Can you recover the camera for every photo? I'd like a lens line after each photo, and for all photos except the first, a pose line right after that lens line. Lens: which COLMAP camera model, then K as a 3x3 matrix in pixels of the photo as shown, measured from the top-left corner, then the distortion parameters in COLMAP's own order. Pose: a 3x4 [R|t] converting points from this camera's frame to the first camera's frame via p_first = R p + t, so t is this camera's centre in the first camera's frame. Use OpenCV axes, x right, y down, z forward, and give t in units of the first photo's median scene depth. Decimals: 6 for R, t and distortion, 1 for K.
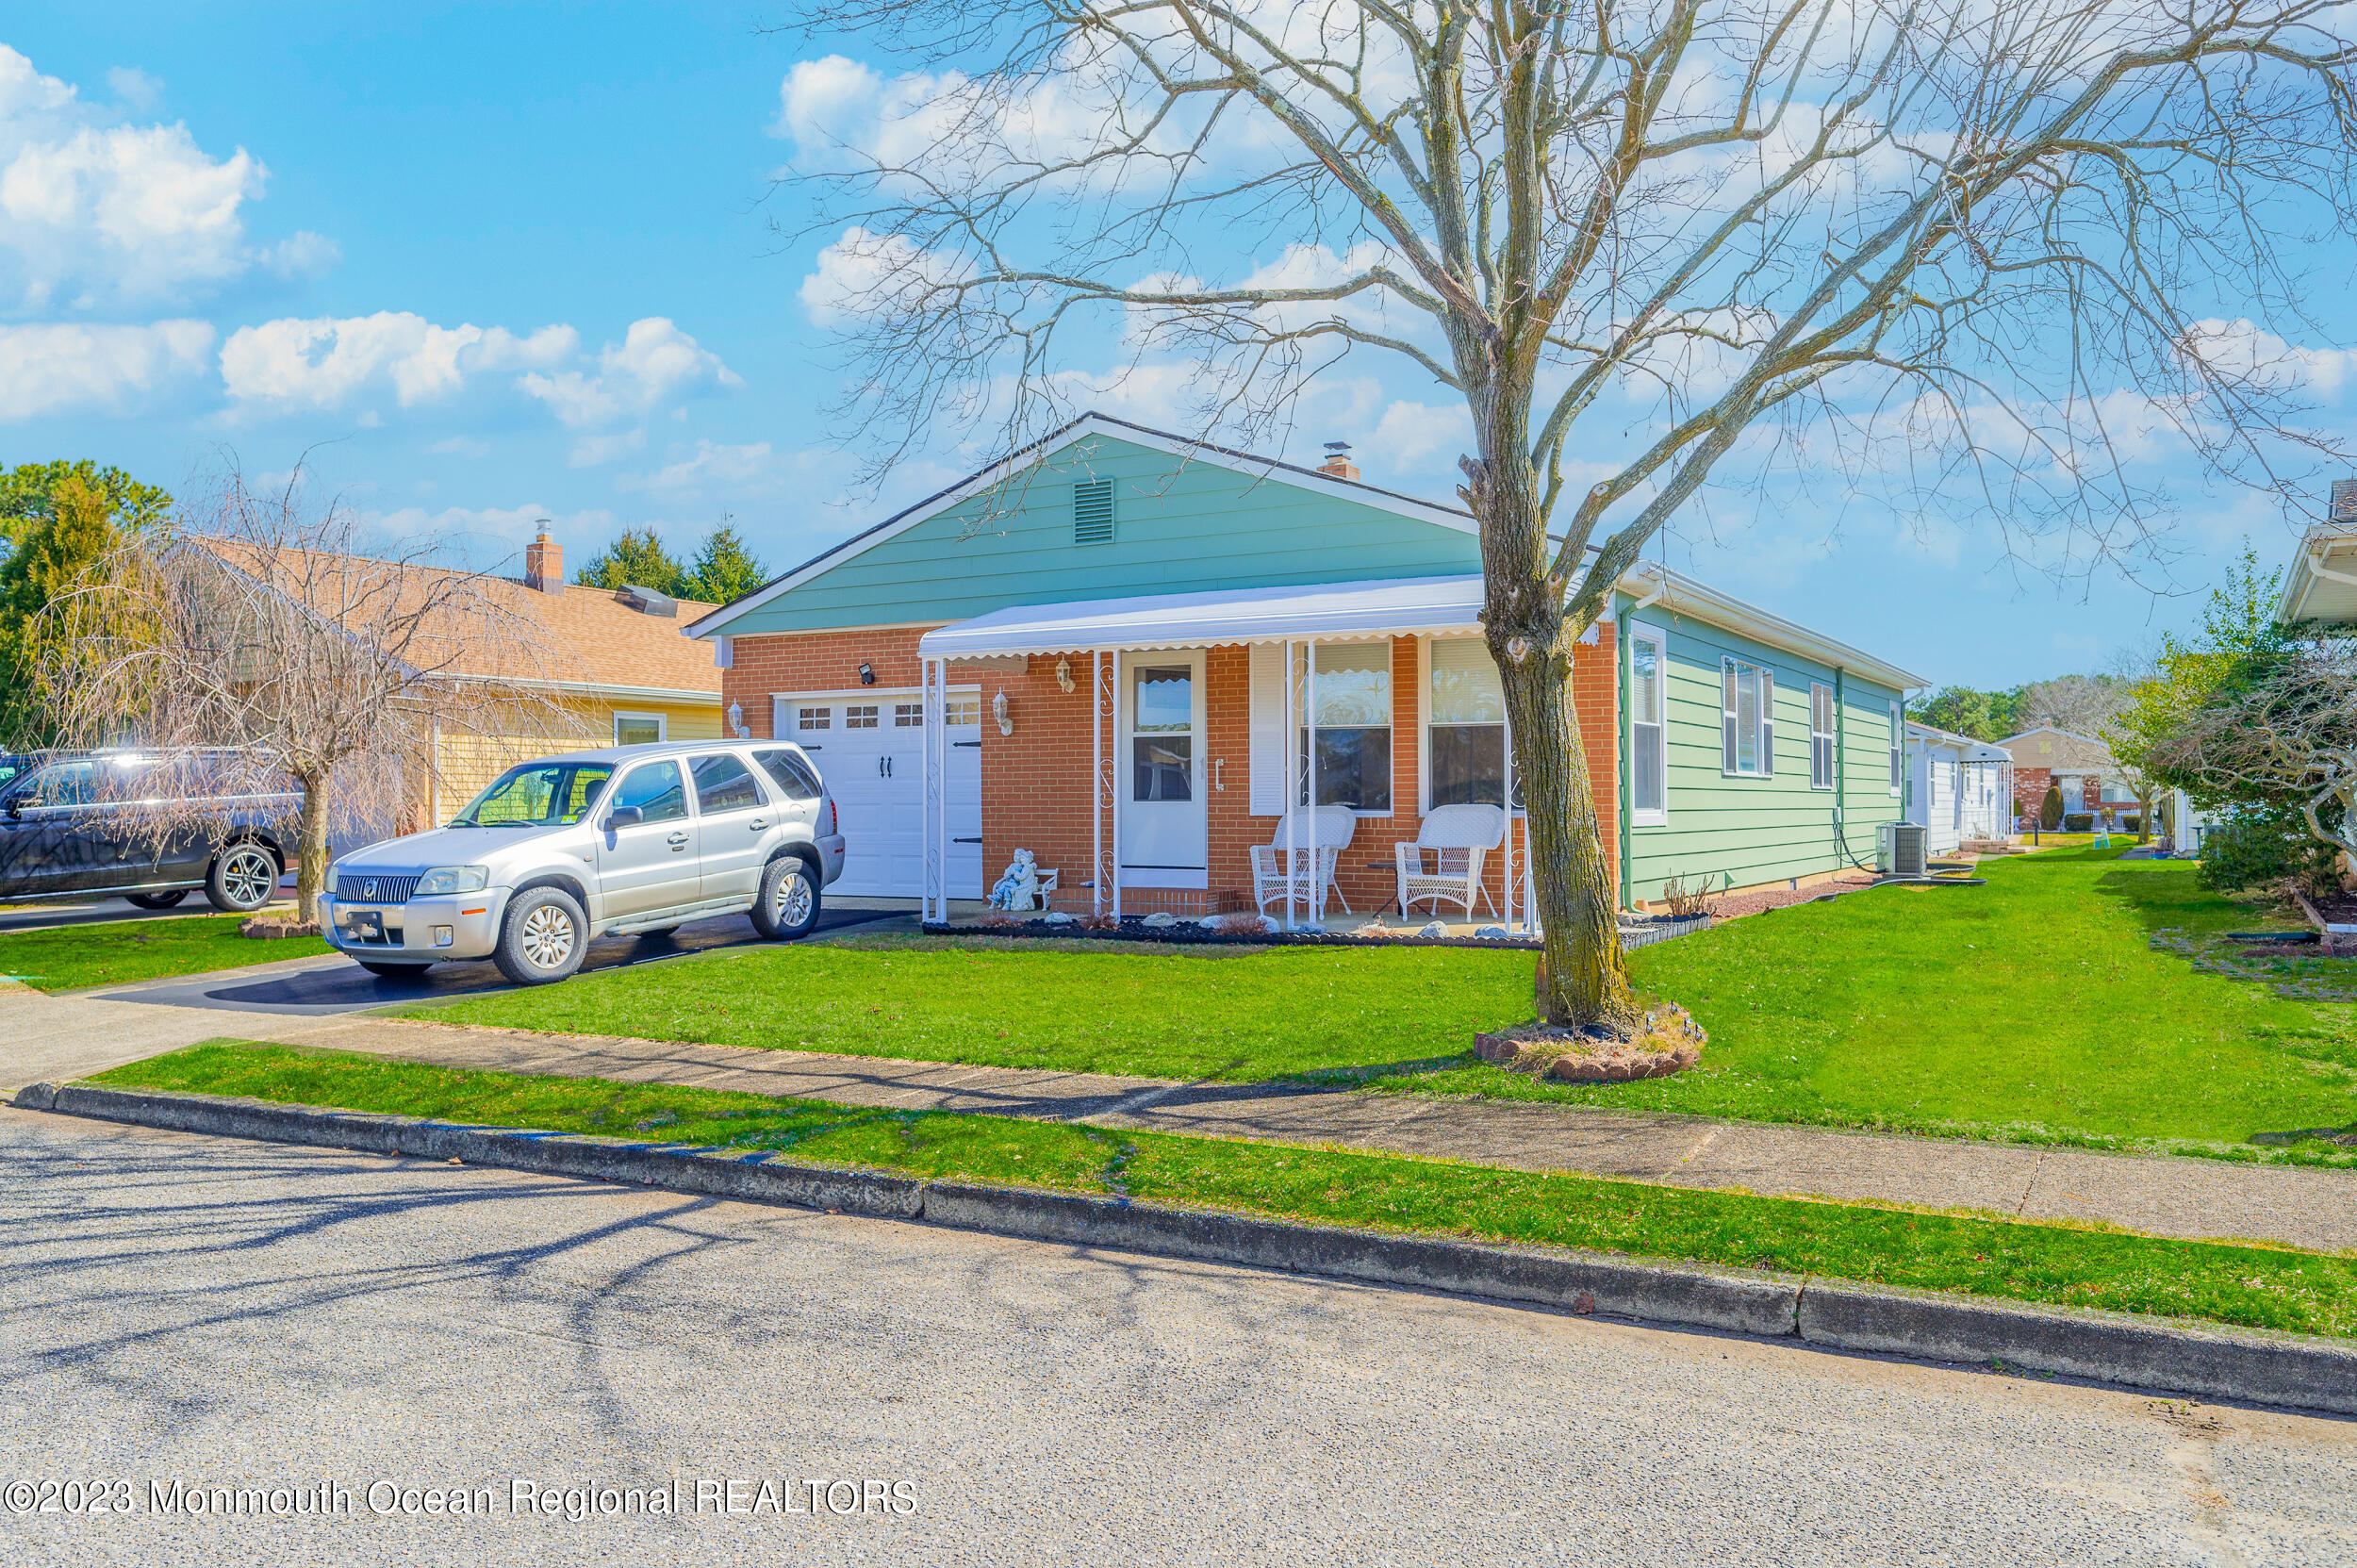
lens RADIAL K [[1810.9, 0, 1179.6], [0, 1810.9, 792.4], [0, 0, 1]] dist [0.000362, -0.000539]
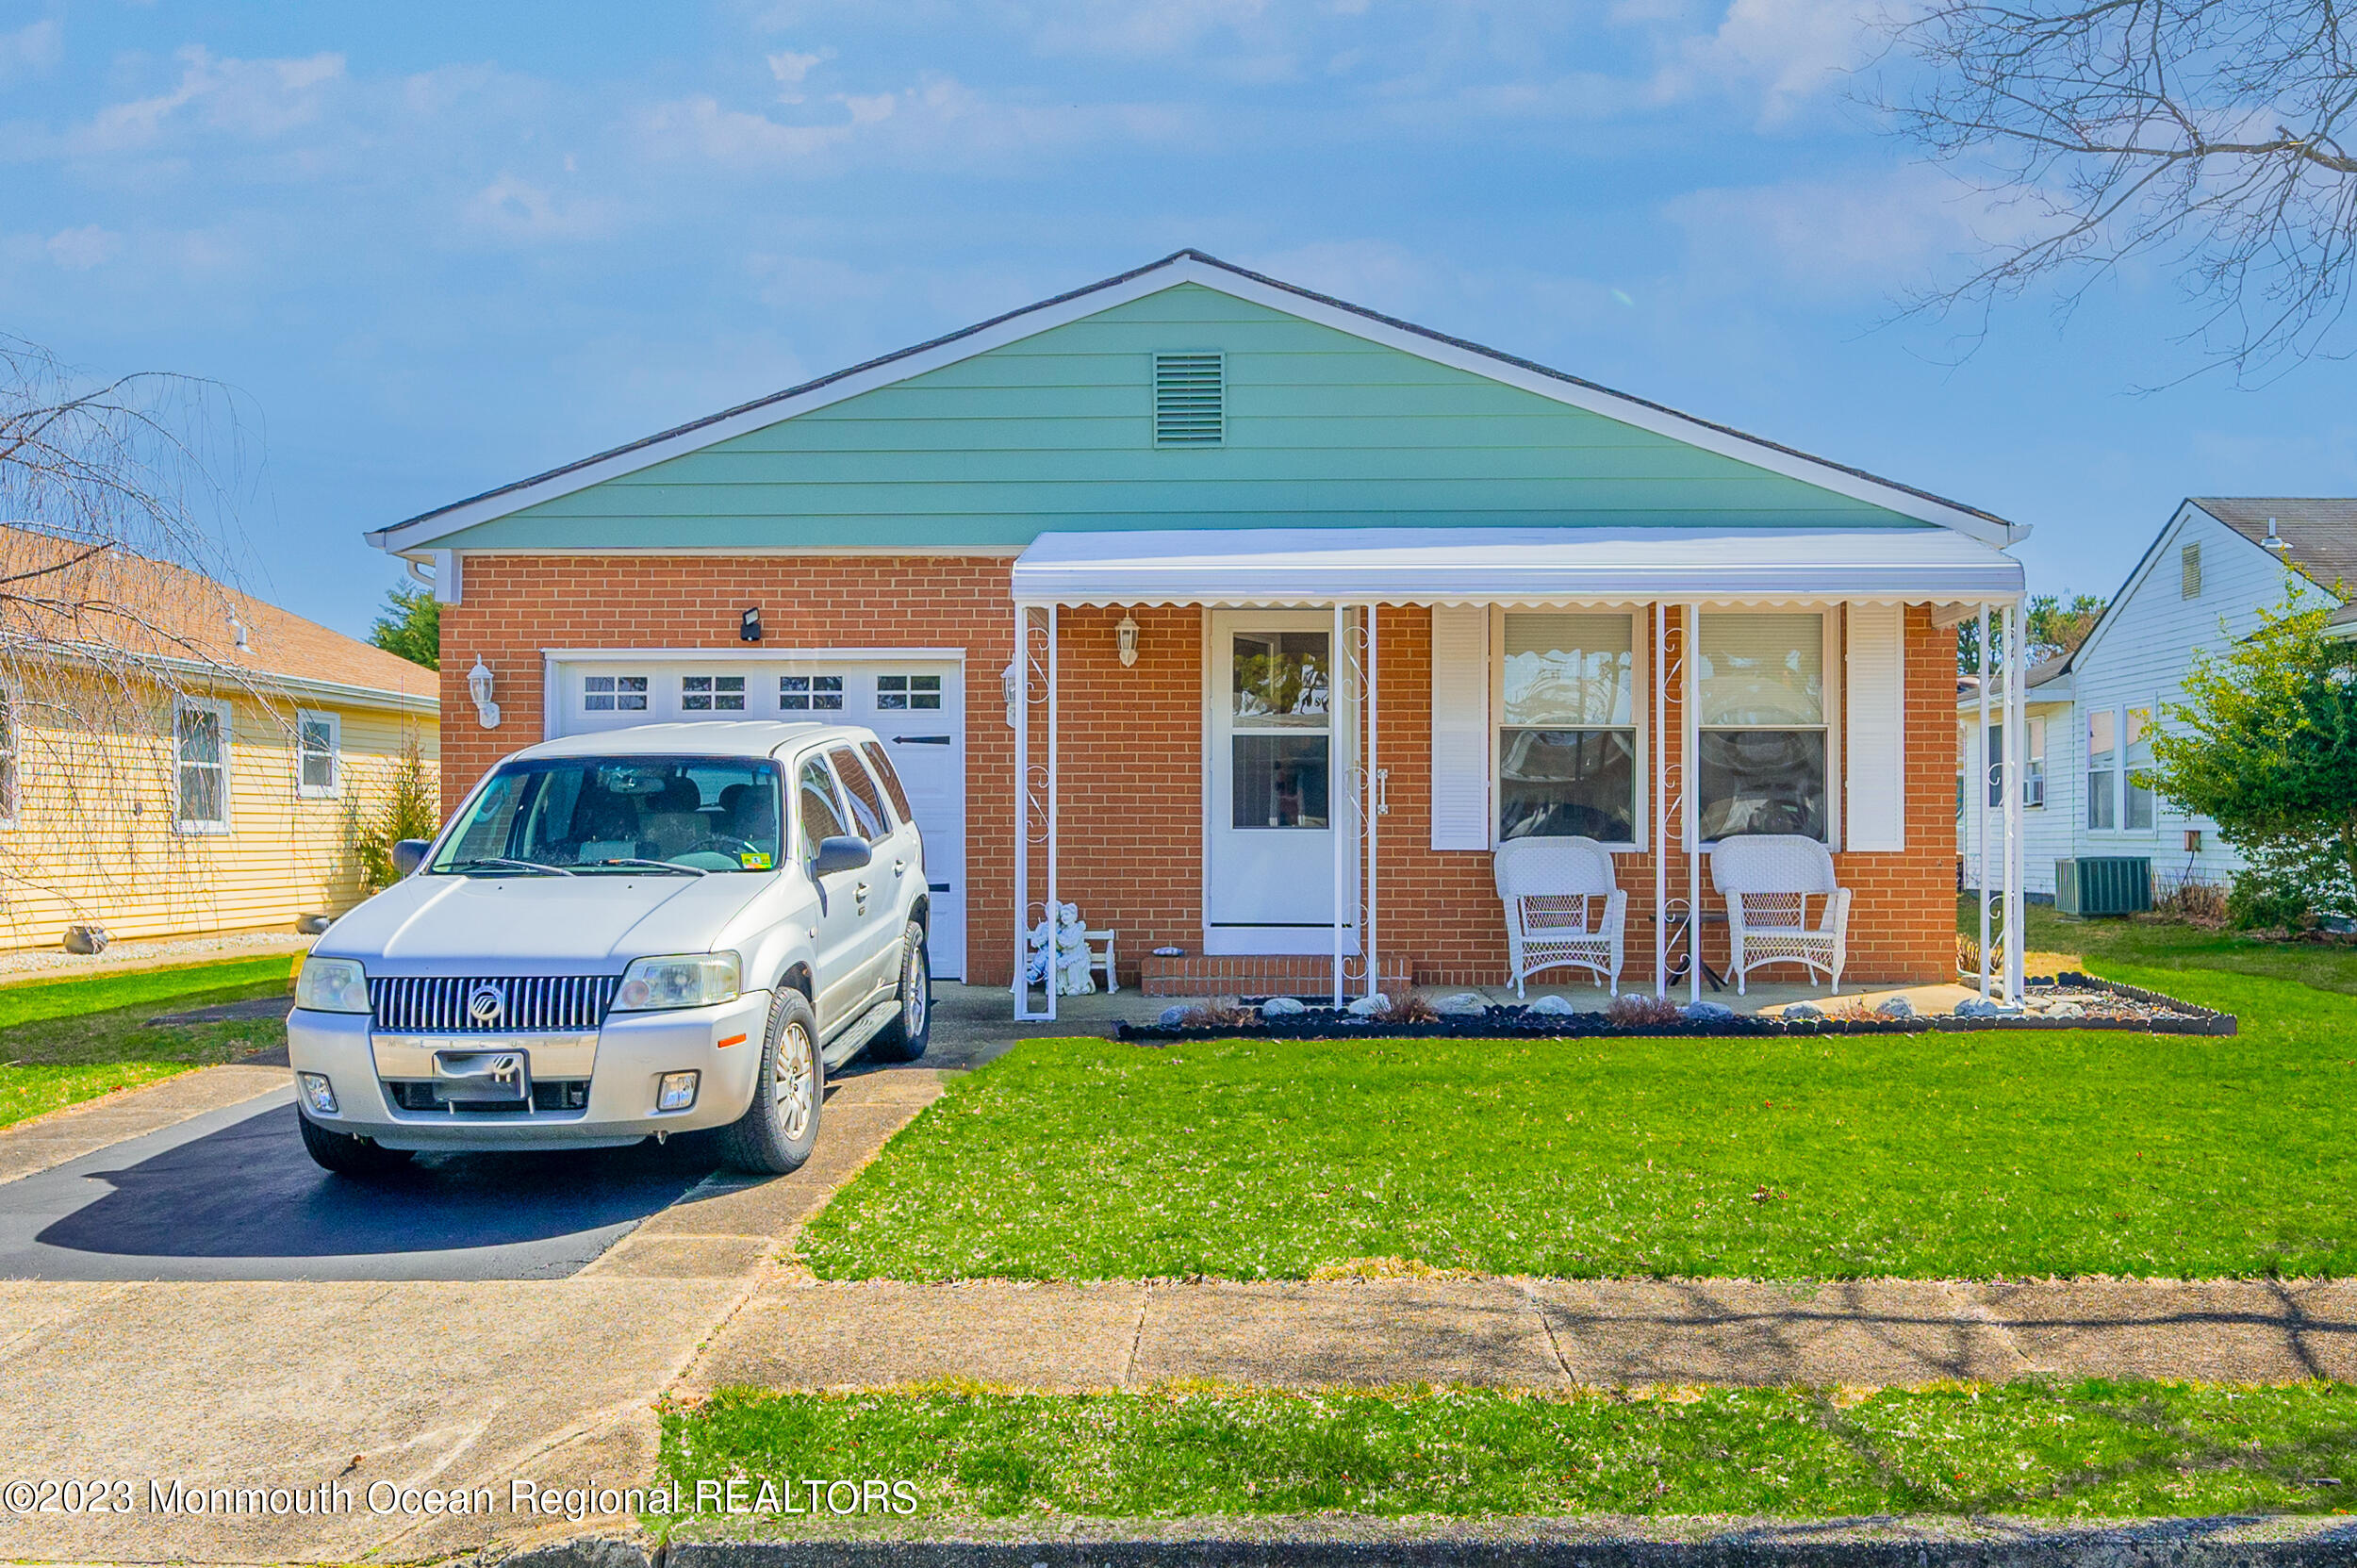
lens RADIAL K [[2187.3, 0, 1176.2], [0, 2187.3, 784.6], [0, 0, 1]] dist [-0.004797, 0.000000]
pose [[0.888316, 0.011367, 0.459092, -0.425275], [-0.005953, 0.999895, -0.013239, -0.000740], [-0.459194, 0.009027, 0.888290, 0.282858]]
